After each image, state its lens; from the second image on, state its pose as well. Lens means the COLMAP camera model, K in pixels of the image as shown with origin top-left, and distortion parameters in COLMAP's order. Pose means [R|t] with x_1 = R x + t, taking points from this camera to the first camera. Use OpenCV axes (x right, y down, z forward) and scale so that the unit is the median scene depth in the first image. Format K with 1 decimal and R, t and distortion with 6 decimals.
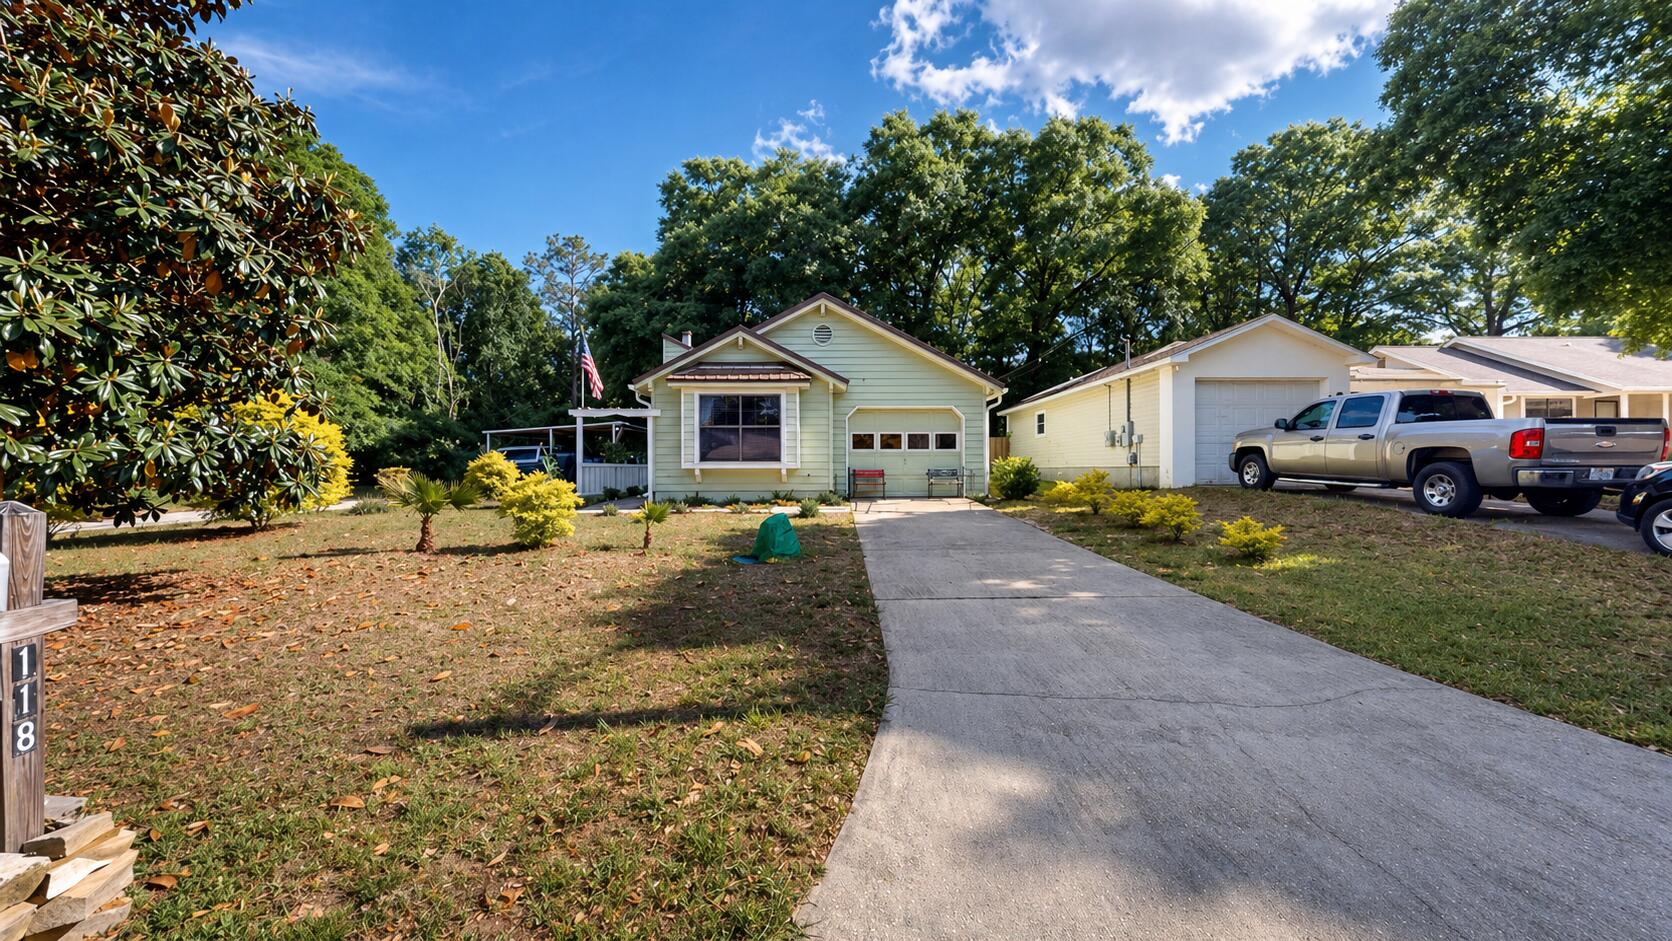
lens RADIAL K [[520.4, 0, 836.0], [0, 520.4, 470.5], [0, 0, 1]] dist [0.000435, 0.000053]
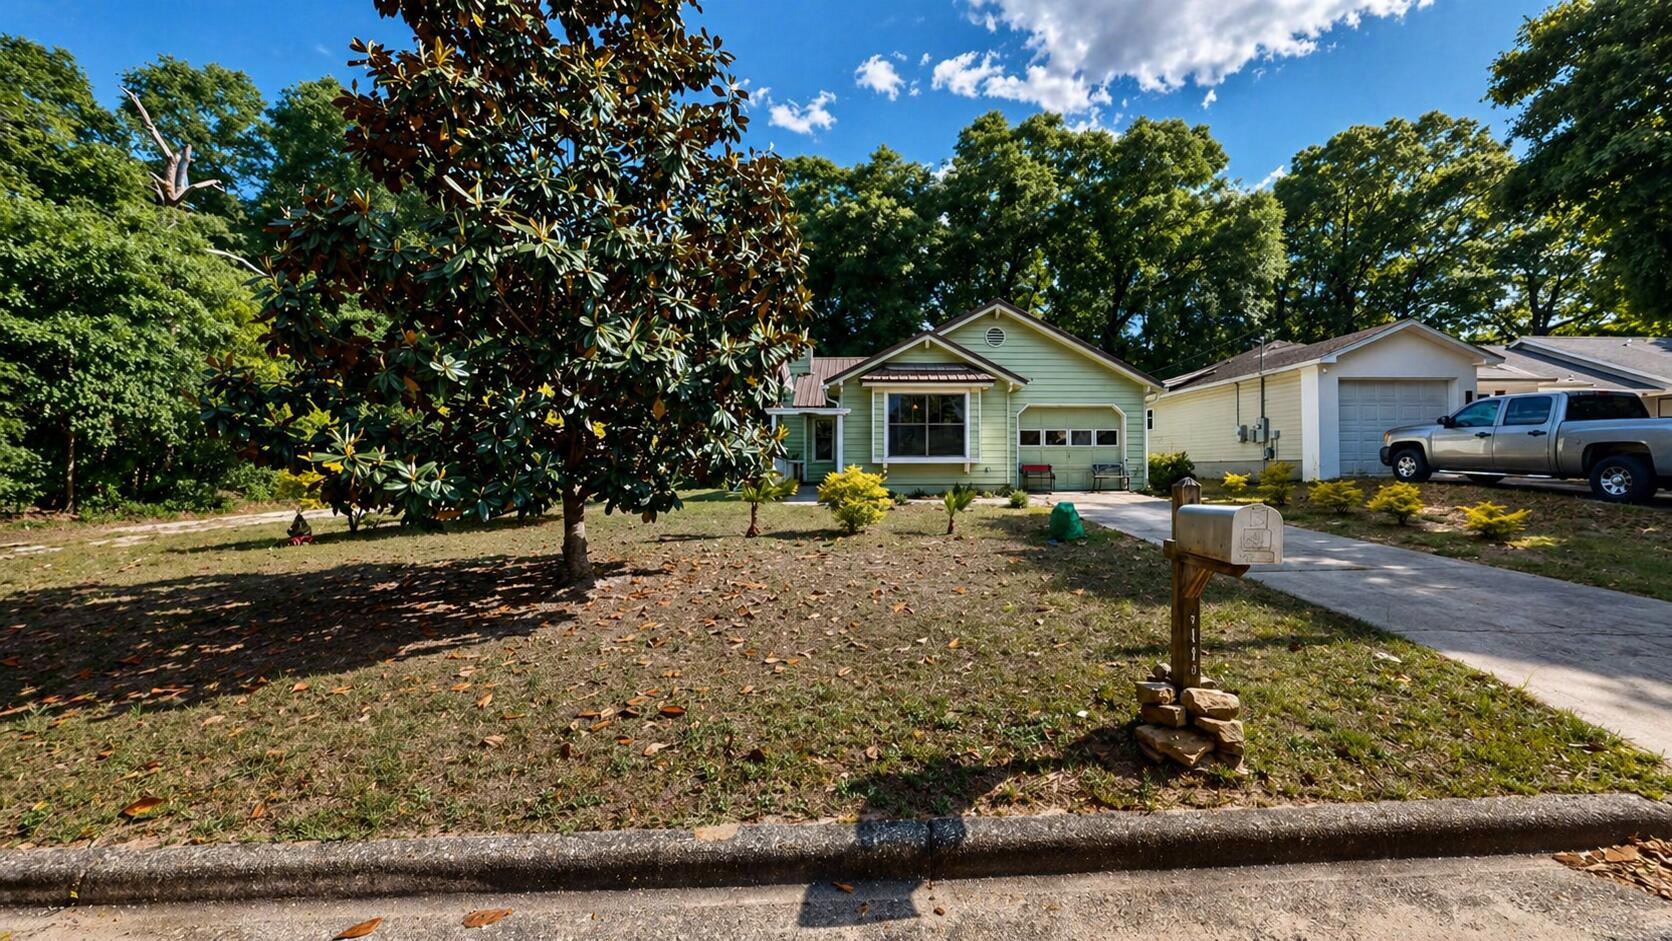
lens RADIAL K [[529.9, 0, 836.7], [0, 529.9, 472.6], [0, 0, 1]] dist [-0.001130, -0.000135]
pose [[0.999950, -0.001535, 0.009841, -0.356982], [0.001432, 0.999944, 0.010442, 0.003994], [-0.009857, -0.010428, 0.999897, -0.082996]]
